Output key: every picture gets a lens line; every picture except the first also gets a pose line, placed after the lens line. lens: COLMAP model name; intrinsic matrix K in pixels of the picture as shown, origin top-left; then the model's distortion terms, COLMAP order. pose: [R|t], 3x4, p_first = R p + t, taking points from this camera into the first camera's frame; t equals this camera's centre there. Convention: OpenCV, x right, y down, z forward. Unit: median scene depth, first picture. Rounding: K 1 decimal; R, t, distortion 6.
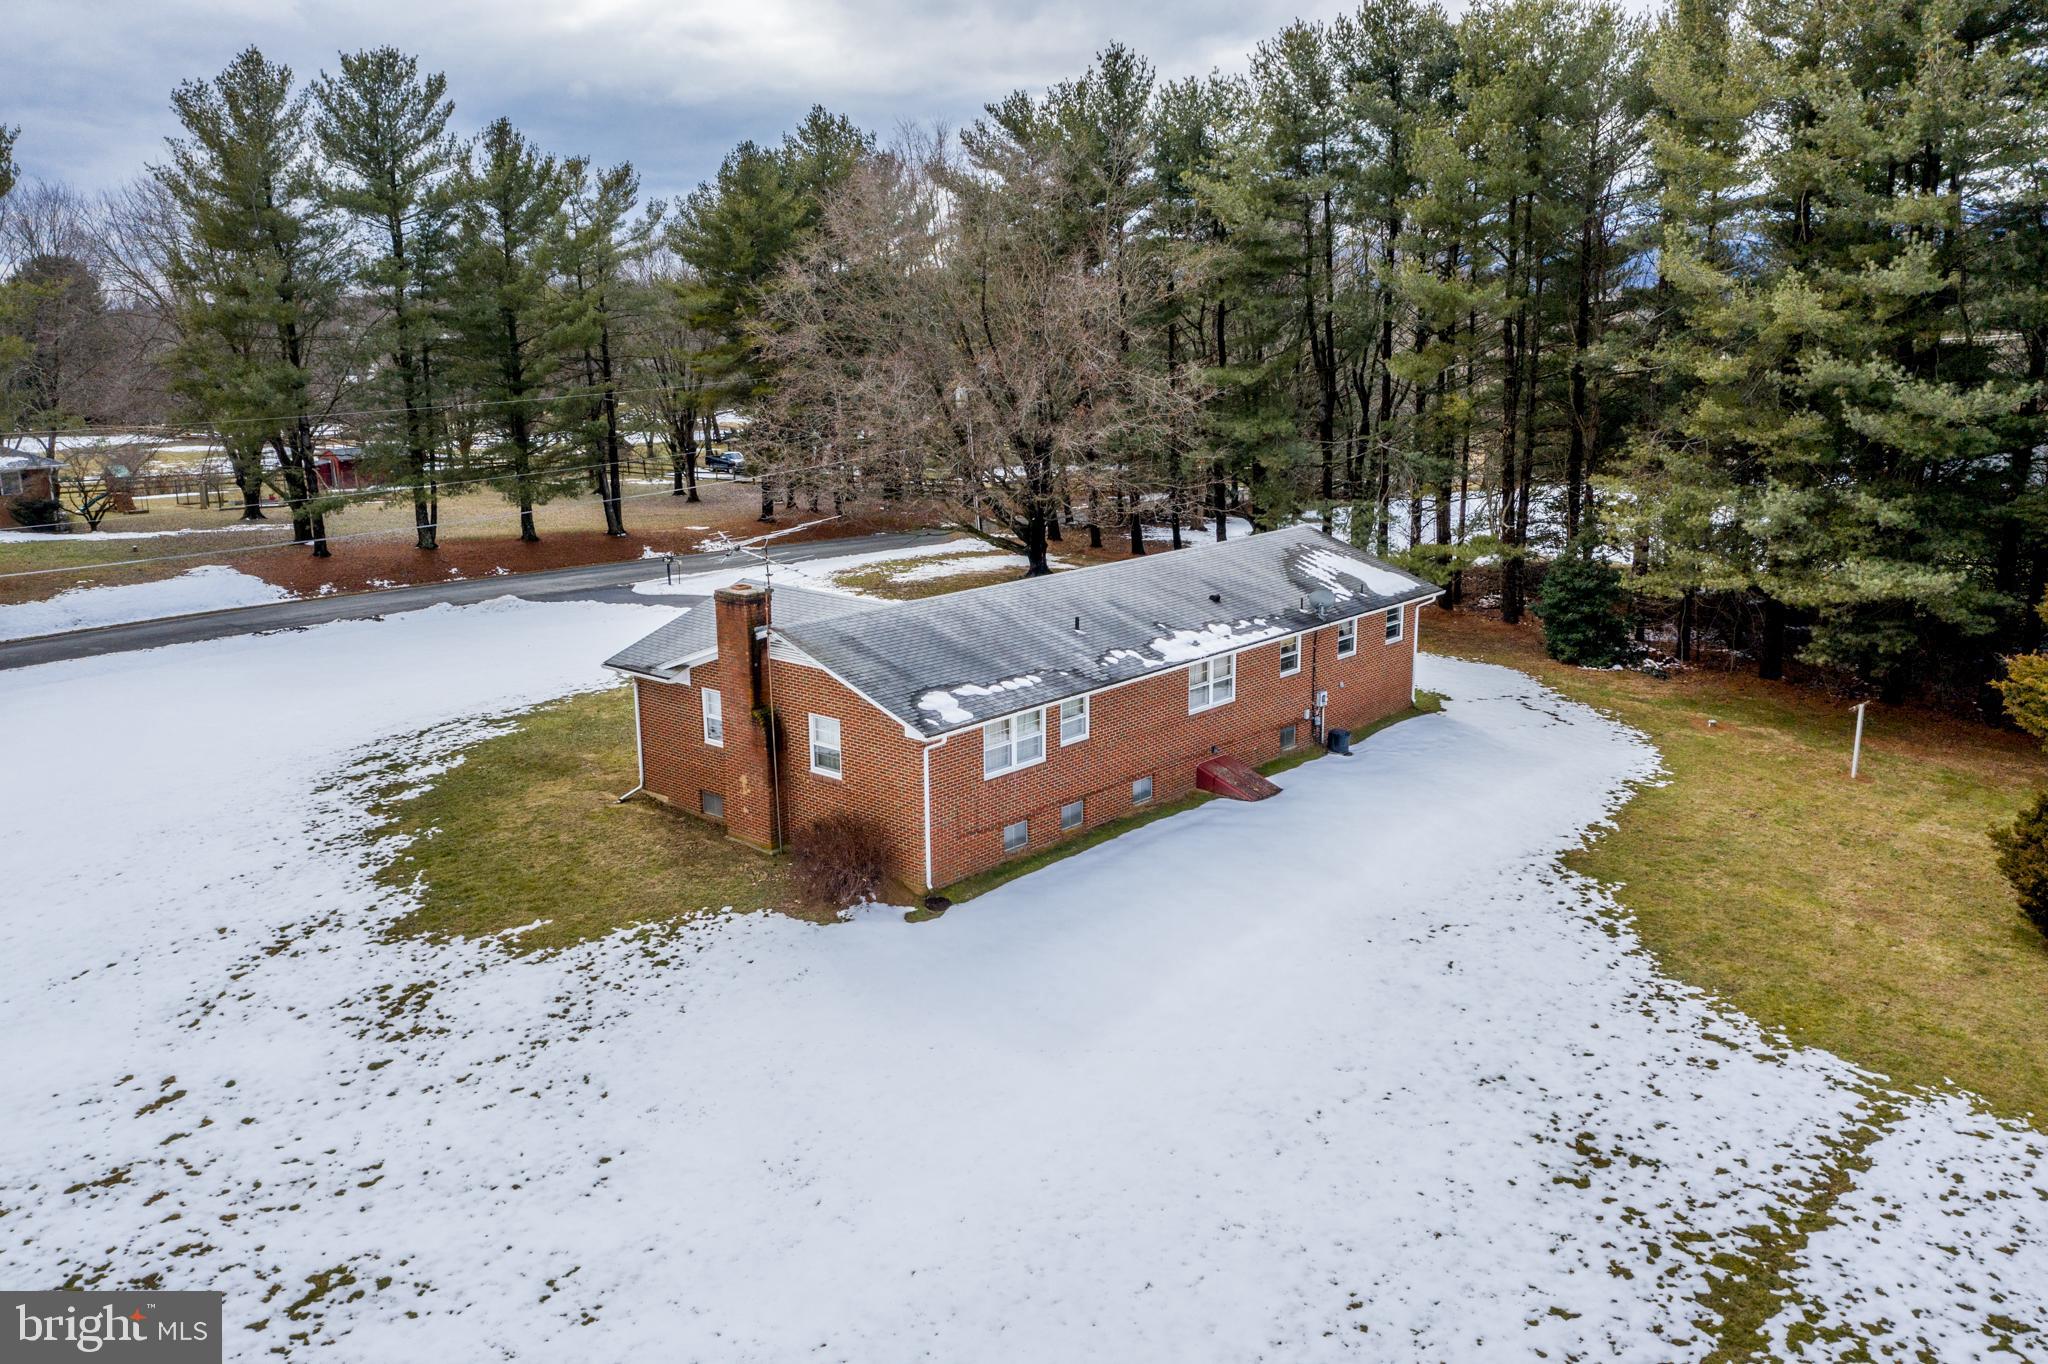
lens RADIAL K [[1633.8, 0, 1024.0], [0, 1633.8, 682.0], [0, 0, 1]] dist [-0.007276, 0.003570]
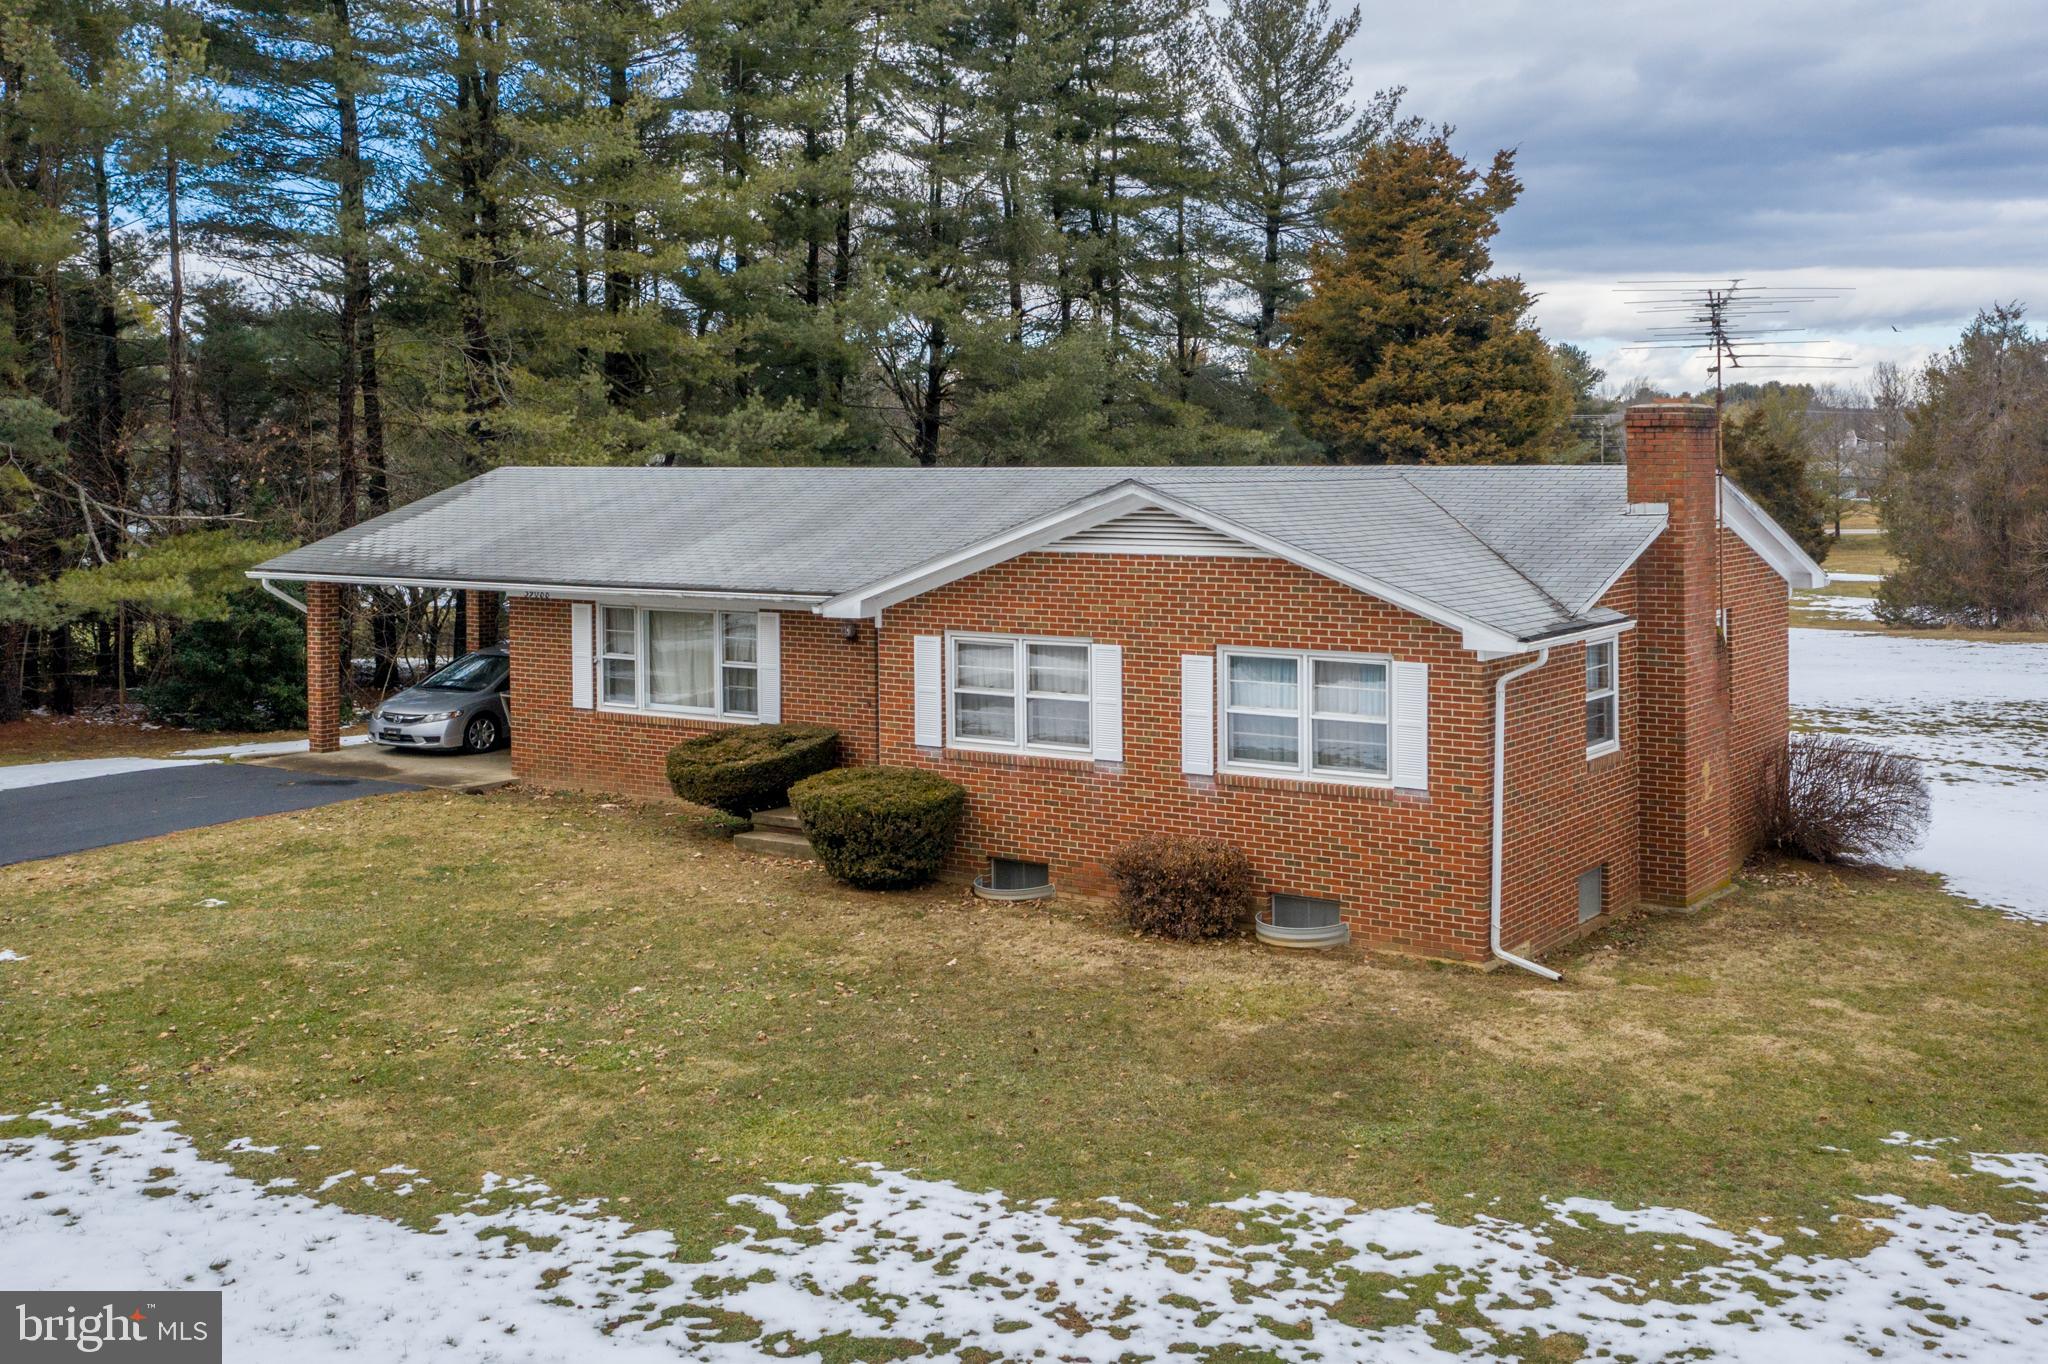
lens RADIAL K [[2045.1, 0, 1237.8], [0, 2045.1, 612.4], [0, 0, 1]] dist [0.001194, -0.008439]
pose [[-0.172263, -0.063910, 0.982976, -0.812564], [0.231487, 0.967321, 0.103459, -0.093185], [-0.957465, 0.245368, -0.151840, 1.288485]]
